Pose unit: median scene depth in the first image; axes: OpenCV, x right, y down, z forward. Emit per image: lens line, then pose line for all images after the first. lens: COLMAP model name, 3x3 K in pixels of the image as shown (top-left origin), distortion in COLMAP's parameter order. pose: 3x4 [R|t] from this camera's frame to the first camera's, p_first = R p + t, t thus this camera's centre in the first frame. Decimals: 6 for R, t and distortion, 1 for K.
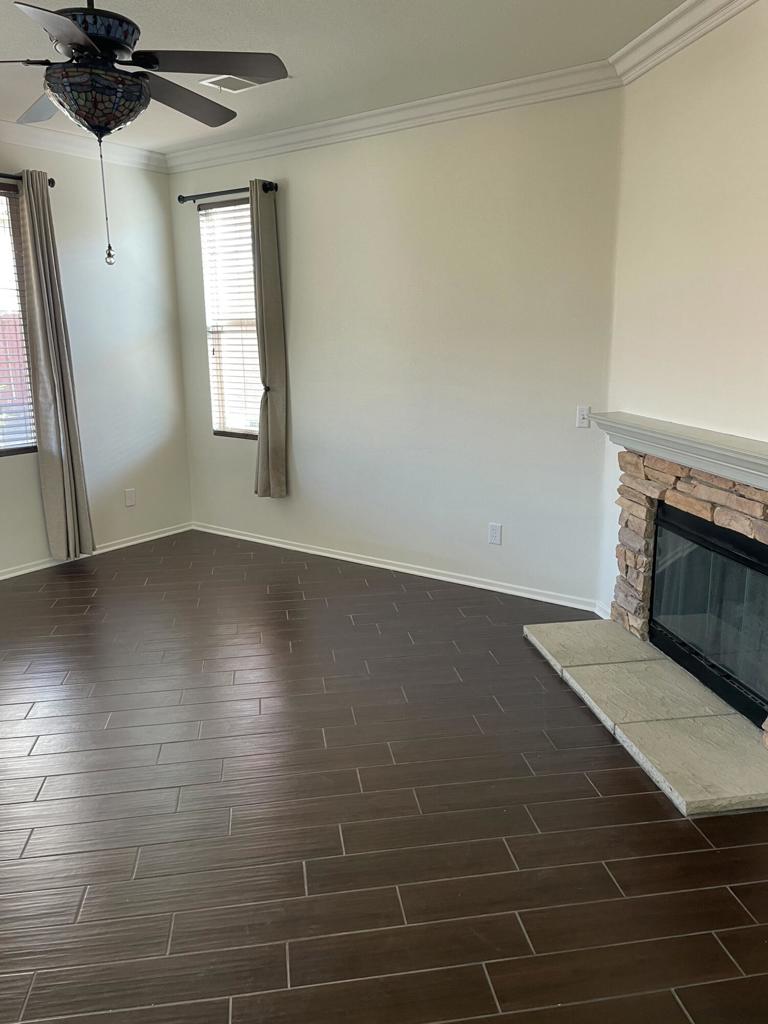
lens RADIAL K [[787.2, 0, 383.7], [0, 787.2, 493.4], [0, 0, 1]] dist [0.055545, 0.001666]
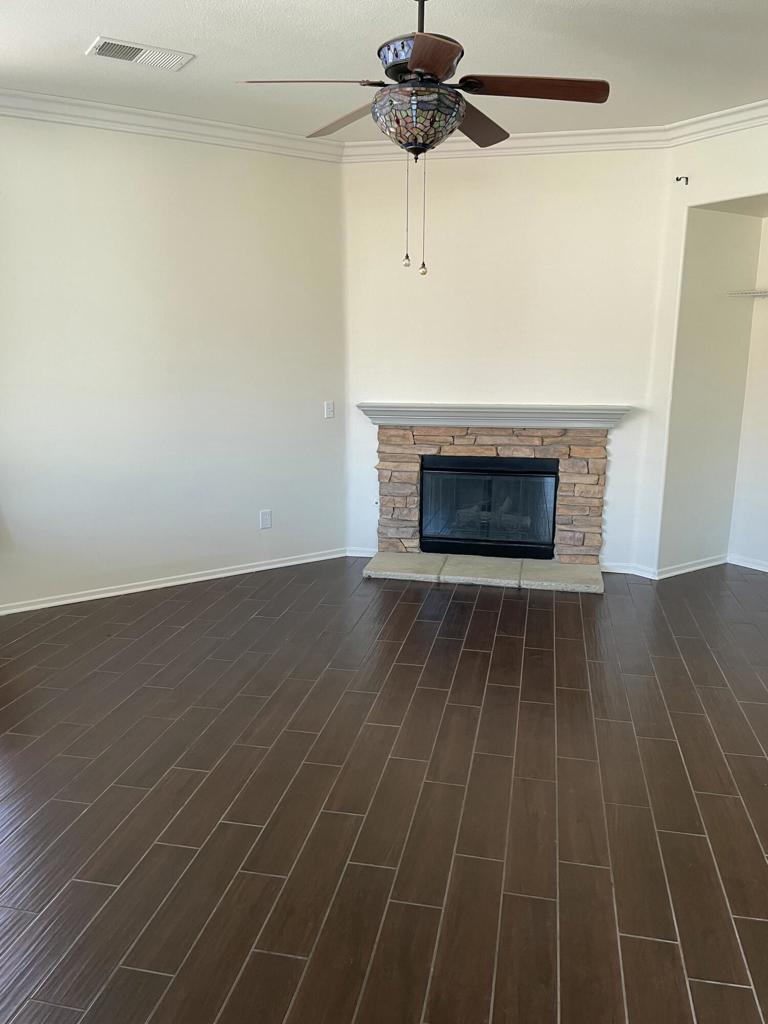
lens RADIAL K [[778.9, 0, 380.8], [0, 778.9, 518.4], [0, 0, 1]] dist [0.082871, -0.099868]
pose [[0.355543, -0.192427, 0.914637, -1.083269], [0.185148, 0.973686, 0.132878, -0.090289], [-0.916138, 0.122100, 0.381815, 0.529227]]
